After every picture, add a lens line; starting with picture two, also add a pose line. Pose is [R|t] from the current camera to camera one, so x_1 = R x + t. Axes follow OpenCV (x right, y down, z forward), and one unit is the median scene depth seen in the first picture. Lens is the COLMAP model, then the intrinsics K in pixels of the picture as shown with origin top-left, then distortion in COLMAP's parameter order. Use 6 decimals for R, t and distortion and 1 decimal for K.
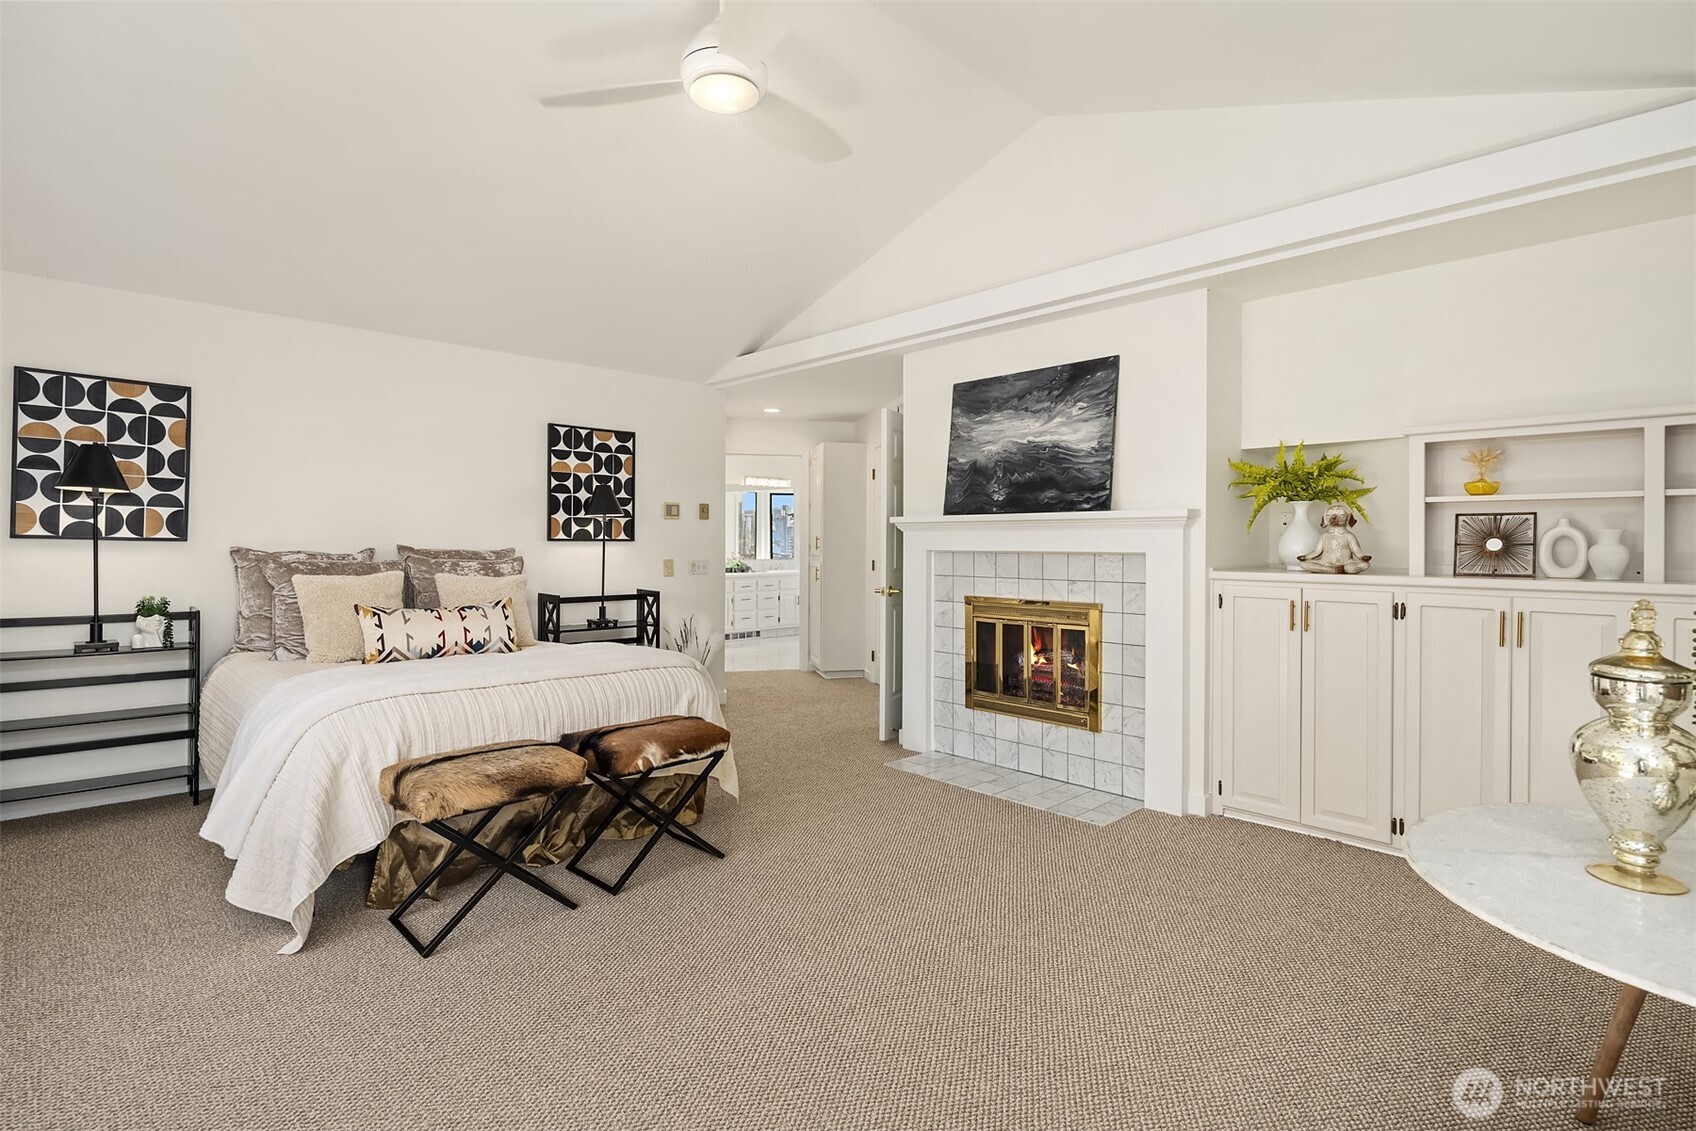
lens RADIAL K [[823.3, 0, 849.1], [0, 823.3, 539.8], [0, 0, 1]] dist [0.000833, -0.001195]
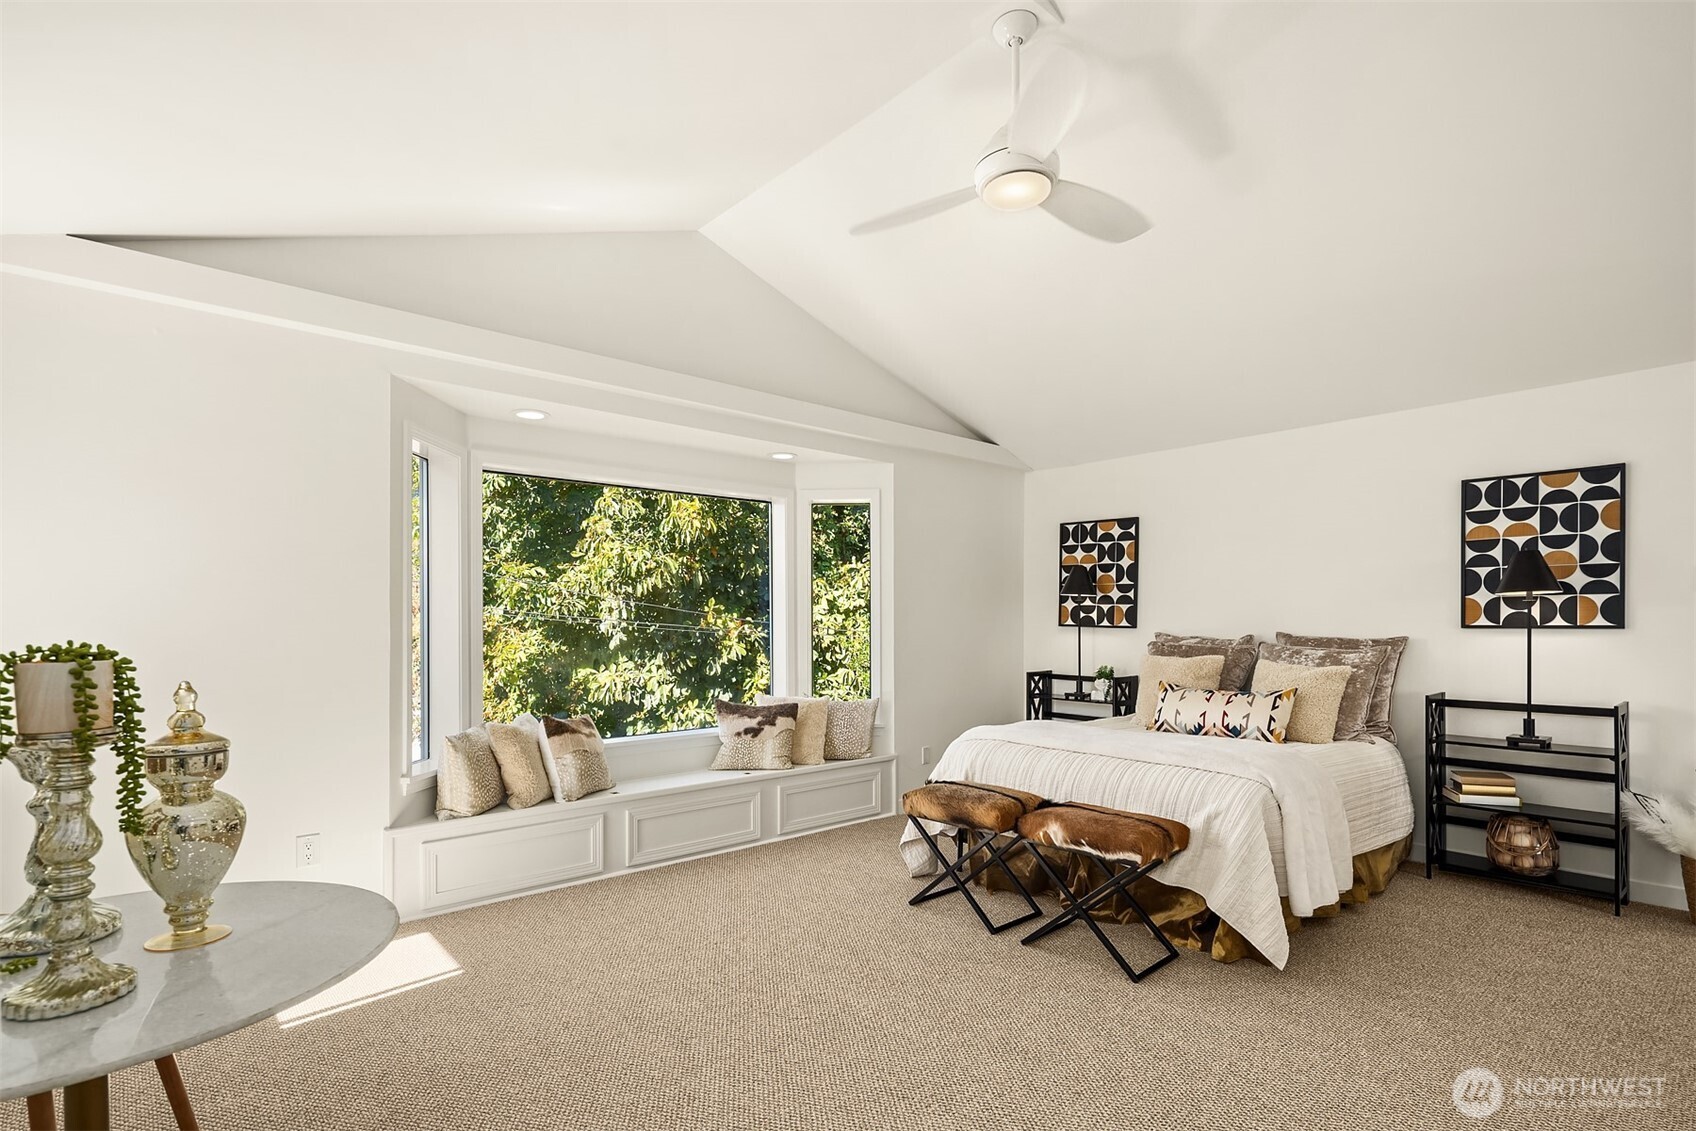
lens RADIAL K [[808.8, 0, 849.9], [0, 808.8, 630.8], [0, 0, 1]] dist [0.000763, 0.000166]
pose [[-0.045244, 0.002913, -0.998972, 0.574296], [0.000423, 0.999996, 0.002897, 0.001838], [0.998976, -0.000292, -0.045245, 0.573240]]
